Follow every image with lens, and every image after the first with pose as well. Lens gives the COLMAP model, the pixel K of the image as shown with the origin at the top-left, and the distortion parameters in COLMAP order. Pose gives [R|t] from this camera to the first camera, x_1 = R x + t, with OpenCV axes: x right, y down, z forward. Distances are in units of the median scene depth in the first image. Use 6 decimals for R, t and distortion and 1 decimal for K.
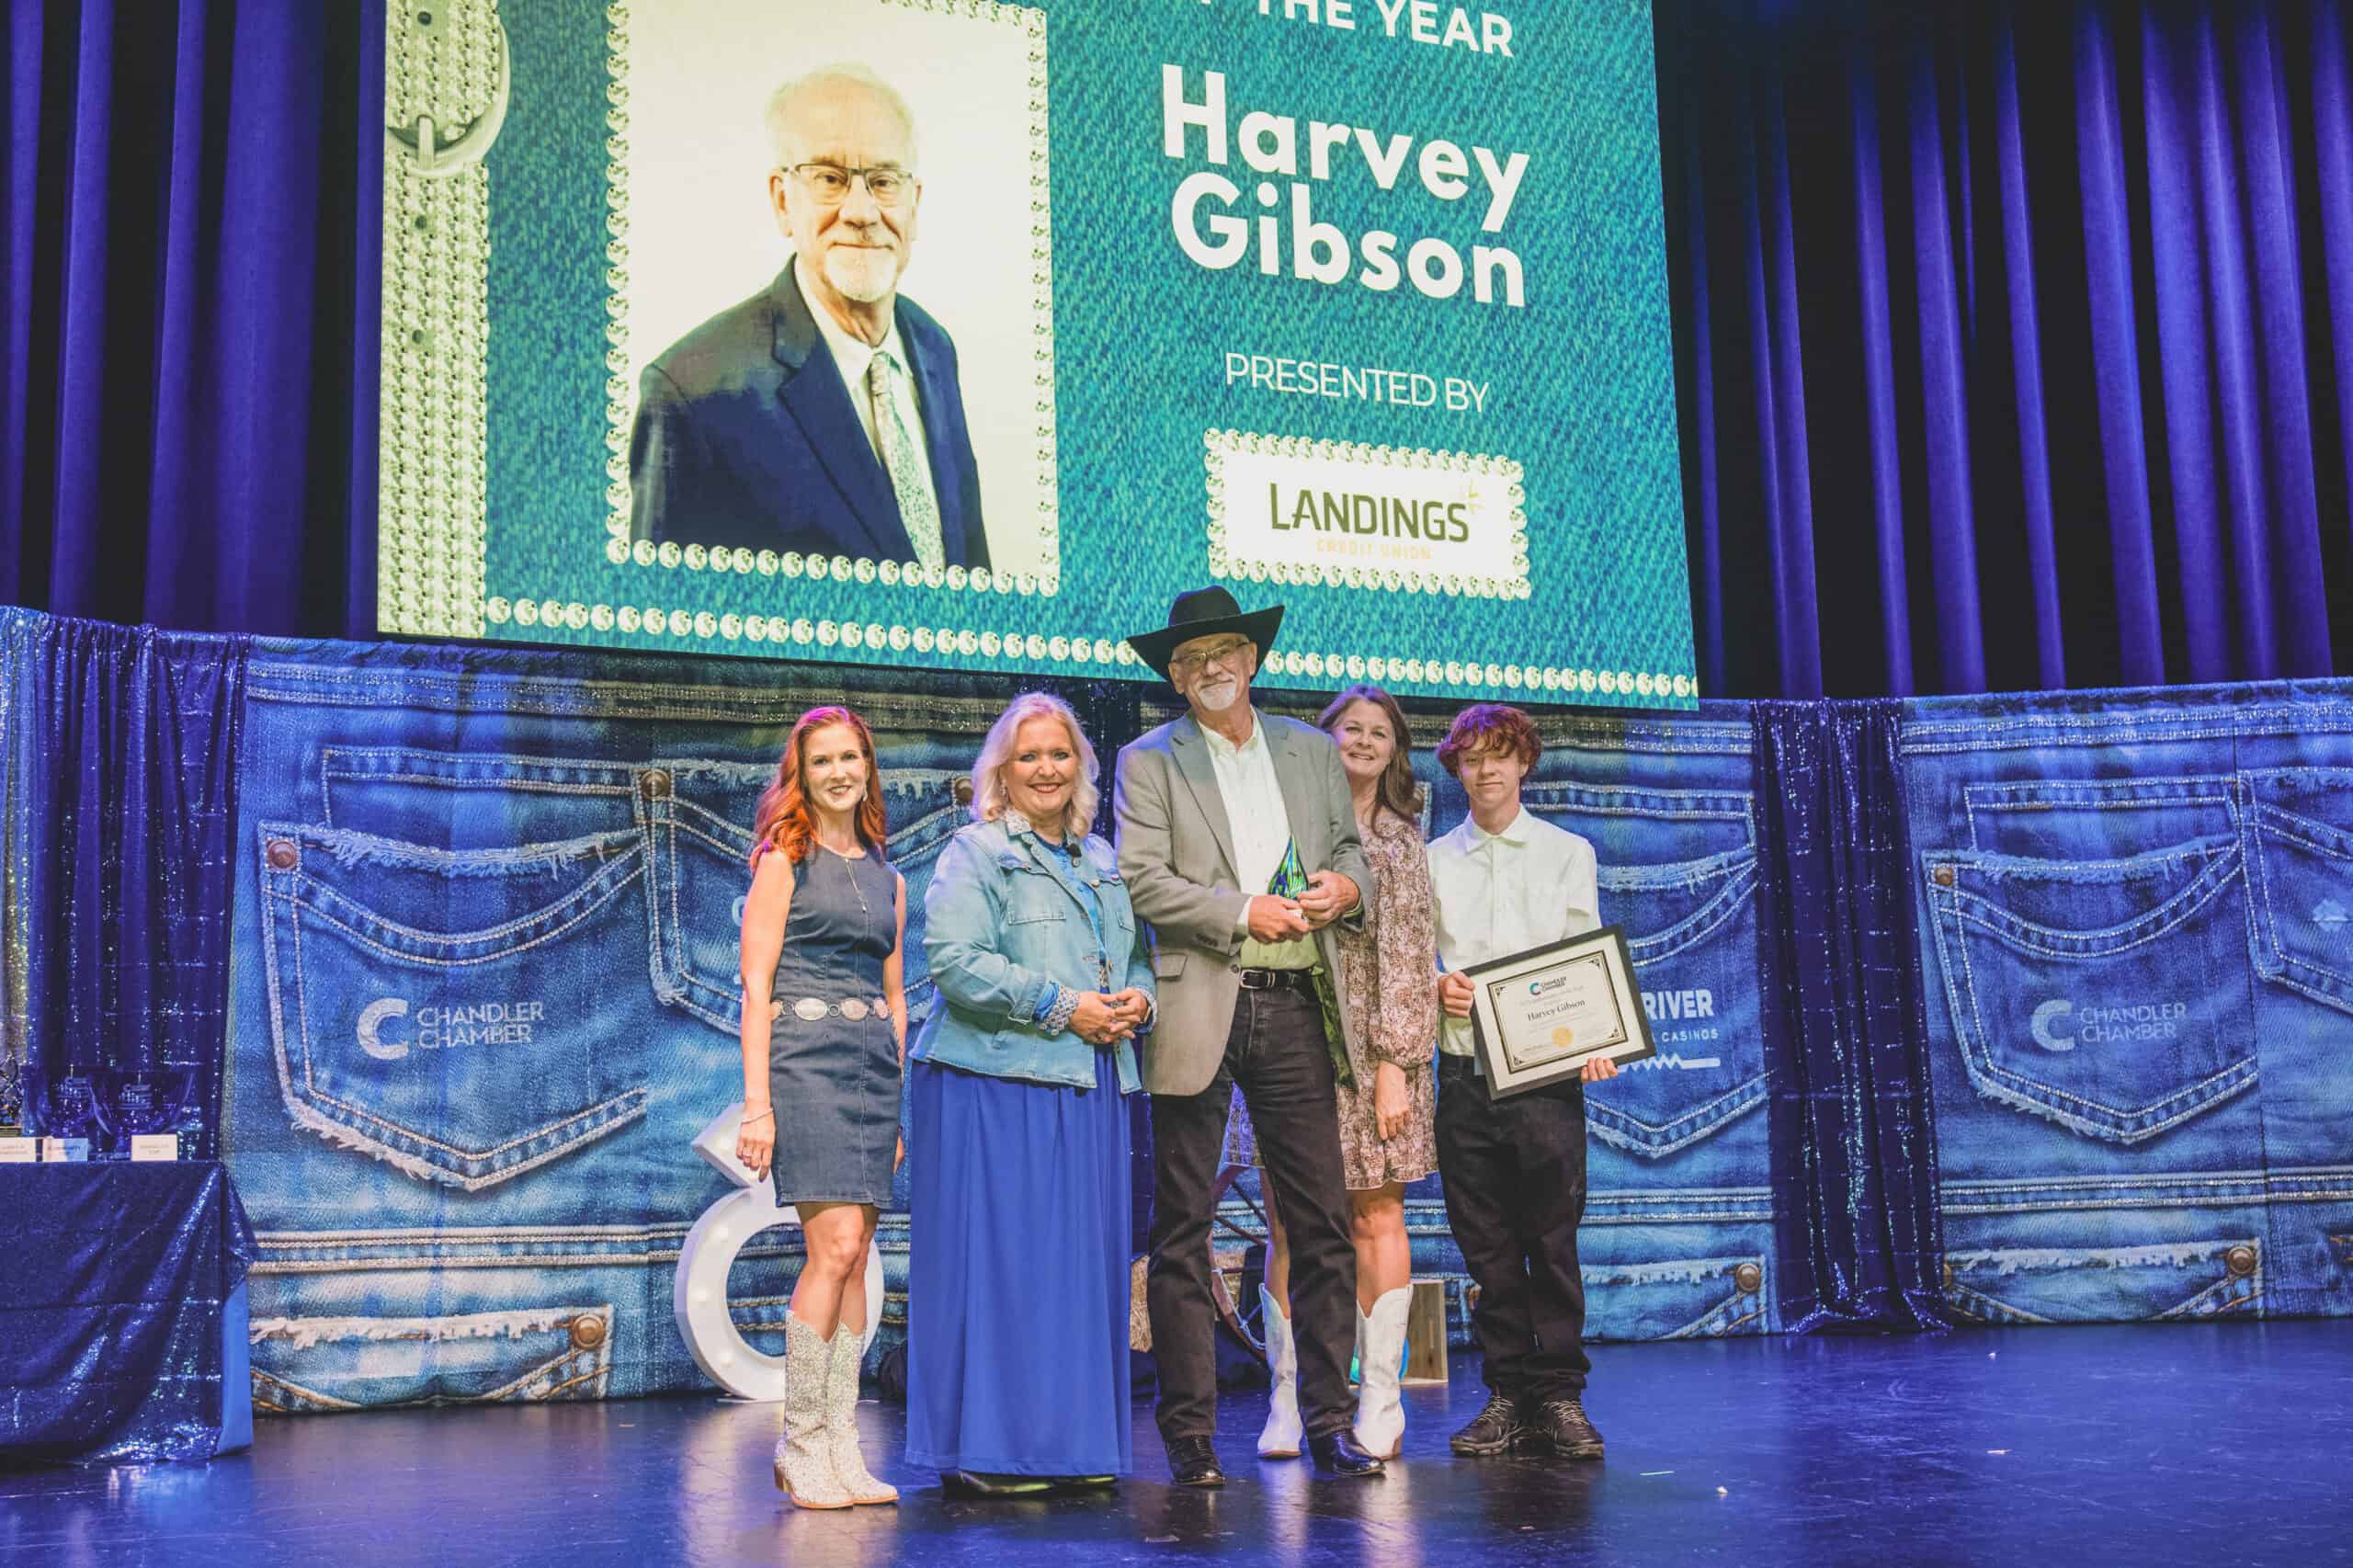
lens RADIAL K [[2478.1, 0, 1165.5], [0, 2478.1, 796.0], [0, 0, 1]] dist [0.012814, 0.000000]
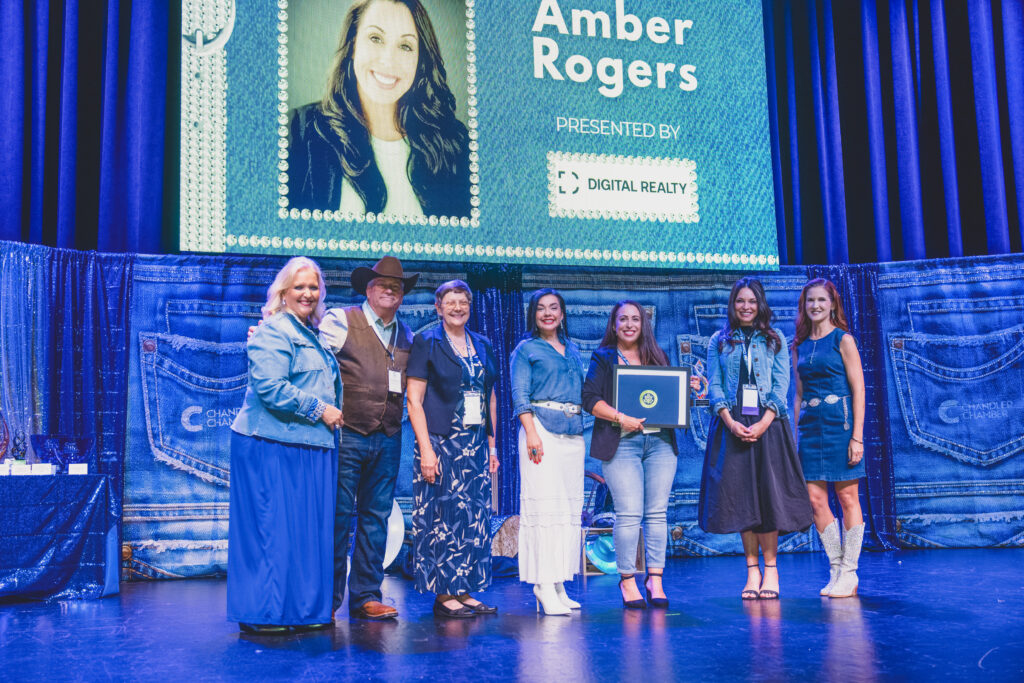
lens RADIAL K [[1078.4, 0, 512.8], [0, 1078.4, 342.0], [0, 0, 1]] dist [0.012814, 0.000000]
pose [[0.992245, -0.014962, -0.123390, 0.105921], [0.018351, 0.999484, 0.026373, -0.000832], [0.122932, -0.028433, 0.992008, 0.015488]]
